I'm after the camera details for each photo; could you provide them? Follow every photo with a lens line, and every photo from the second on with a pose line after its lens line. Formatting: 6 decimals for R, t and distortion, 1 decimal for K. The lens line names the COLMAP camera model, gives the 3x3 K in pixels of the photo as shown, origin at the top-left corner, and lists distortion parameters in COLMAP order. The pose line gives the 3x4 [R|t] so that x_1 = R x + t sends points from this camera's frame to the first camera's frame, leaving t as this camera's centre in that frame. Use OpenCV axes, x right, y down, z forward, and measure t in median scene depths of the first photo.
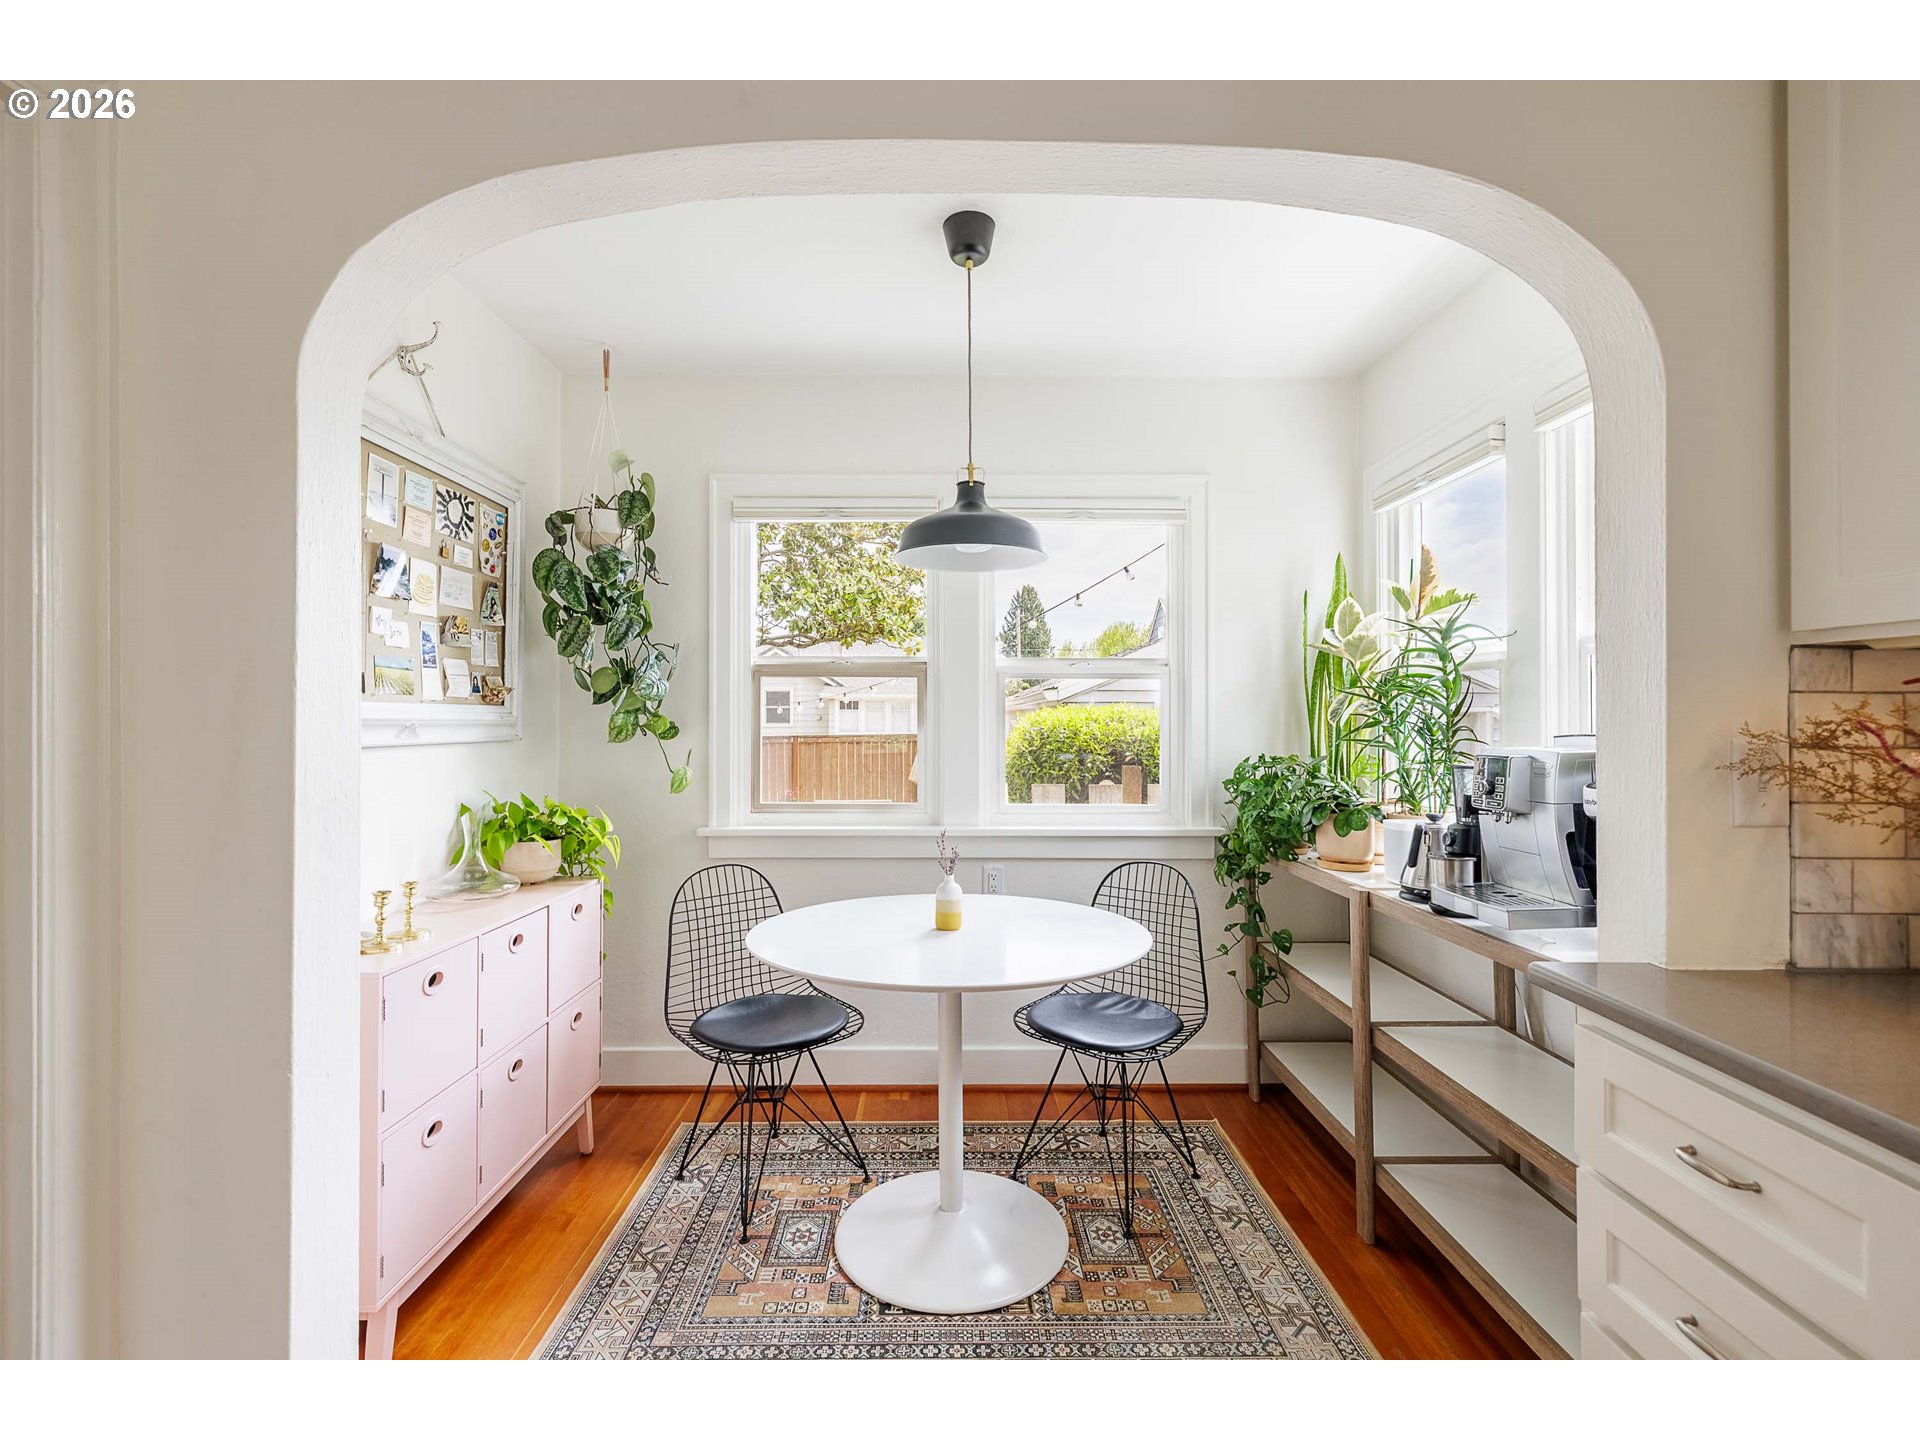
lens RADIAL K [[1258.0, 0, 960.0], [0, 1258.0, 720.0], [0, 0, 1]] dist [0.003850, 0.001615]
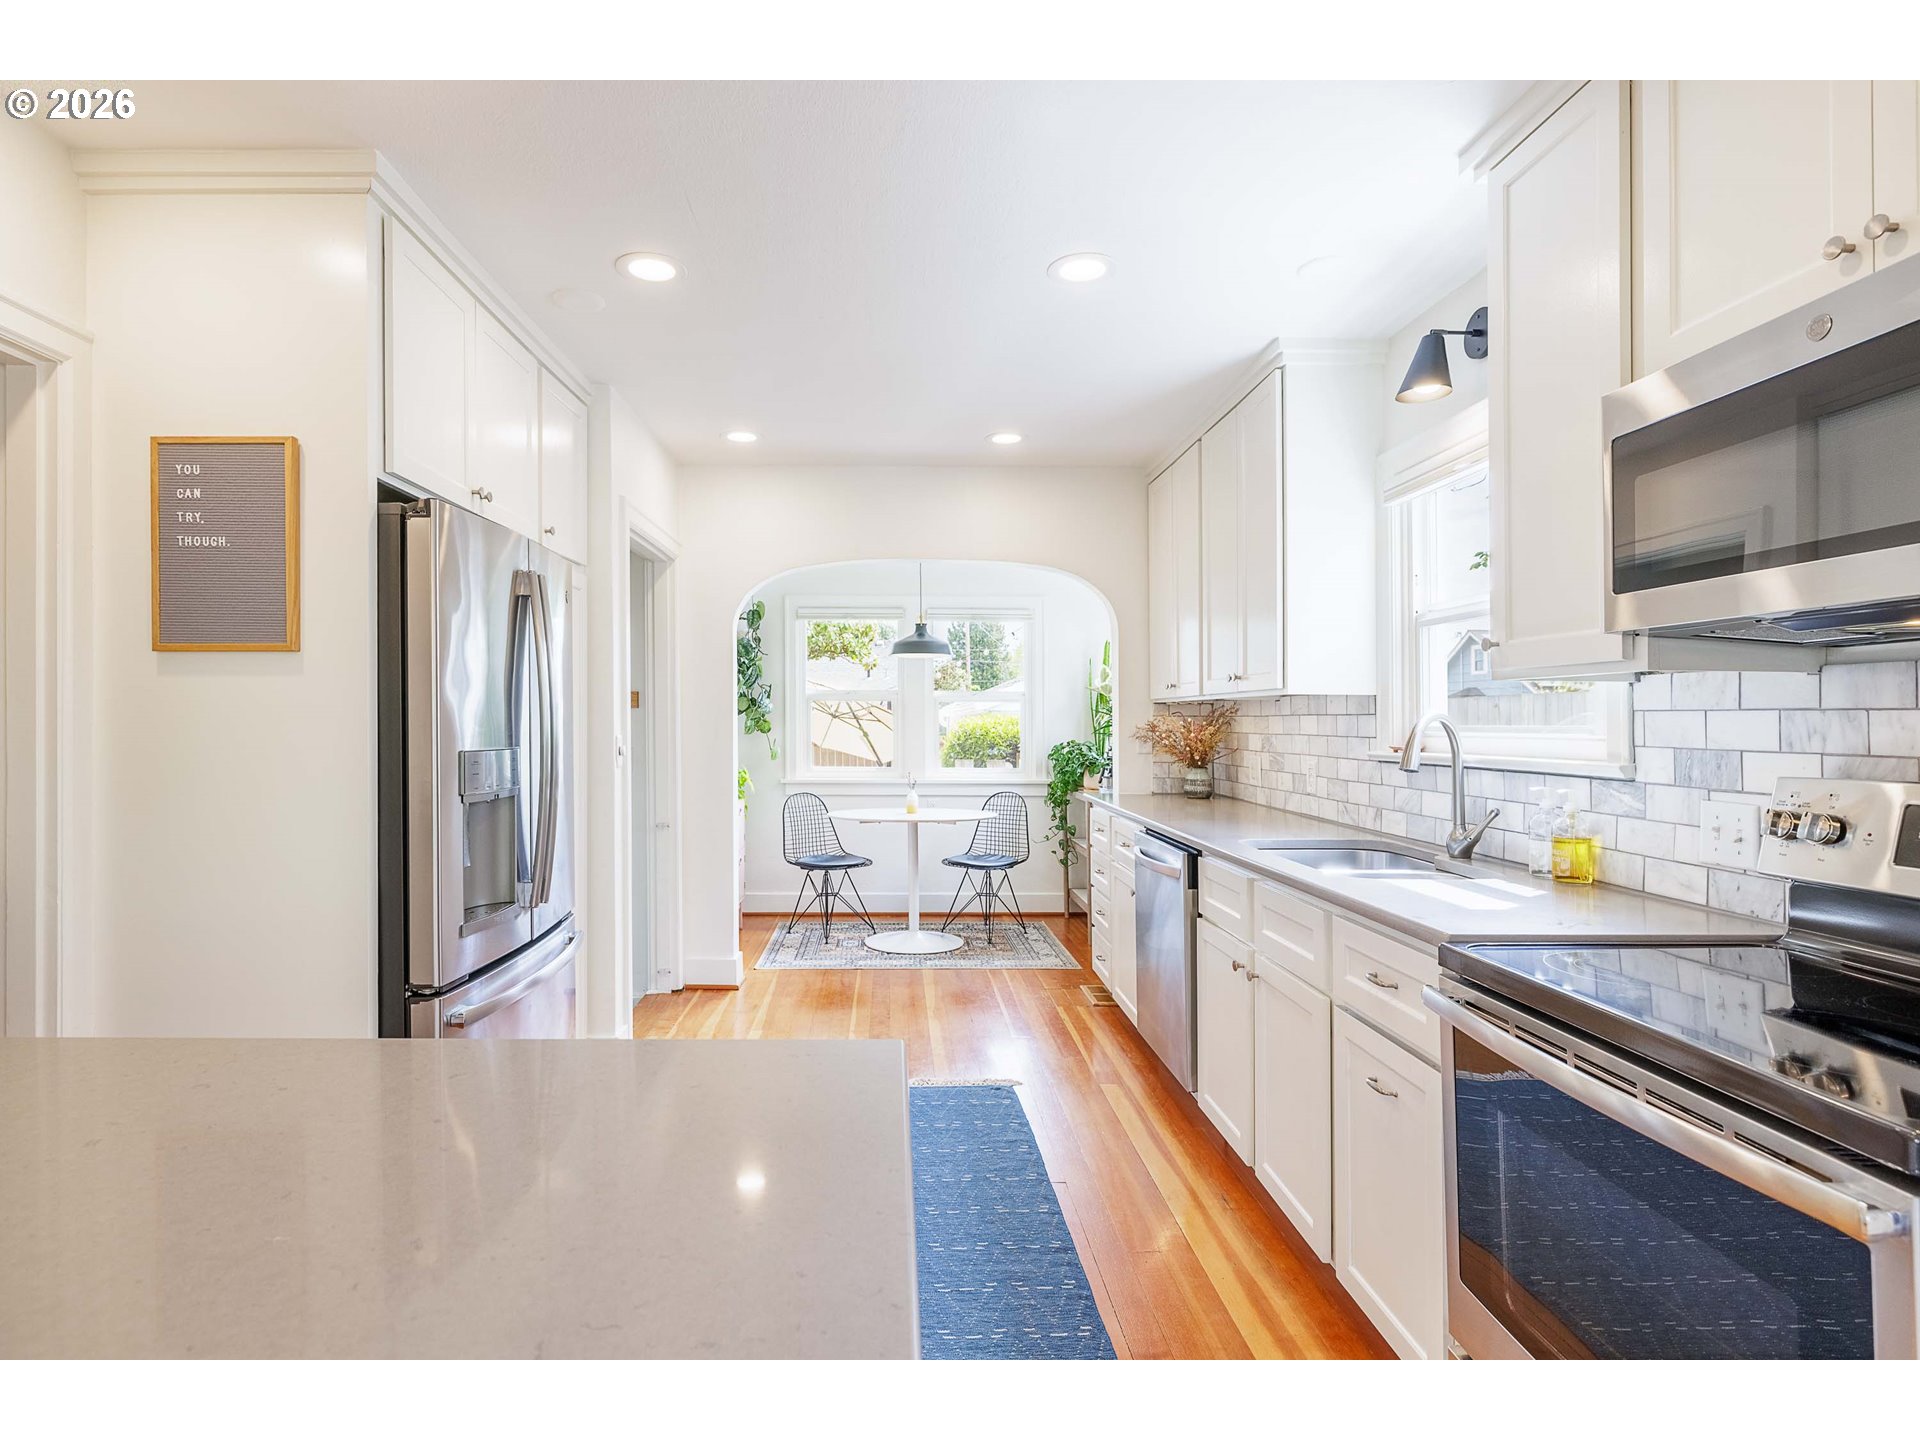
lens RADIAL K [[964.8, 0, 960.0], [0, 964.8, 720.0], [0, 0, 1]] dist [0.000218, -0.000124]
pose [[0.998882, 0.000673, 0.047269, -0.002558], [-0.000460, 0.999990, -0.004511, 0.000995], [-0.047271, 0.004484, 0.998872, -0.536798]]
